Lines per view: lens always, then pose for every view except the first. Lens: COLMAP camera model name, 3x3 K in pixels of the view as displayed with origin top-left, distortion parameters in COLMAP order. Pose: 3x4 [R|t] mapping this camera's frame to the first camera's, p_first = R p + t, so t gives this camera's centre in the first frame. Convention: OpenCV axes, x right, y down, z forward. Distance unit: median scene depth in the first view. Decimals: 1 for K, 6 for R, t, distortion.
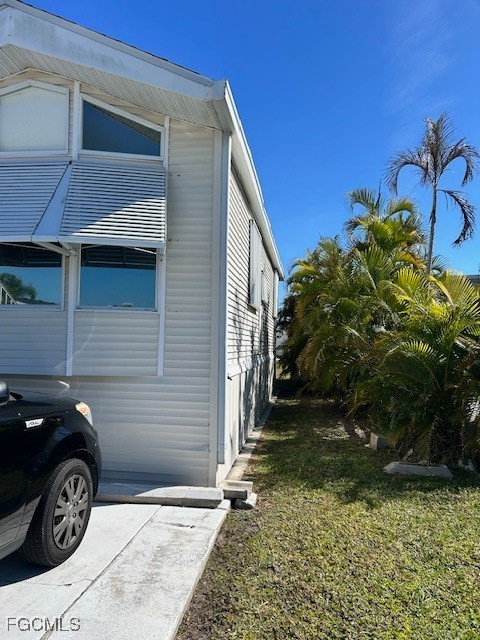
lens RADIAL K [[528.9, 0, 237.4], [0, 528.9, 320.9], [0, 0, 1]] dist [0.029245, -0.030834]
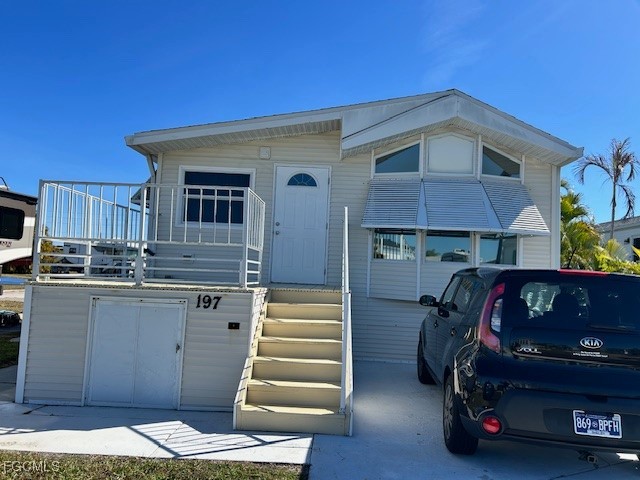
lens RADIAL K [[528.9, 0, 320.0], [0, 528.9, 242.4], [0, 0, 1]] dist [0.029245, -0.030834]
pose [[0.989910, 0.025649, 0.139353, -1.031555], [-0.026864, 0.999616, 0.006848, -0.093656], [-0.139124, -0.010522, 0.990219, -0.636651]]
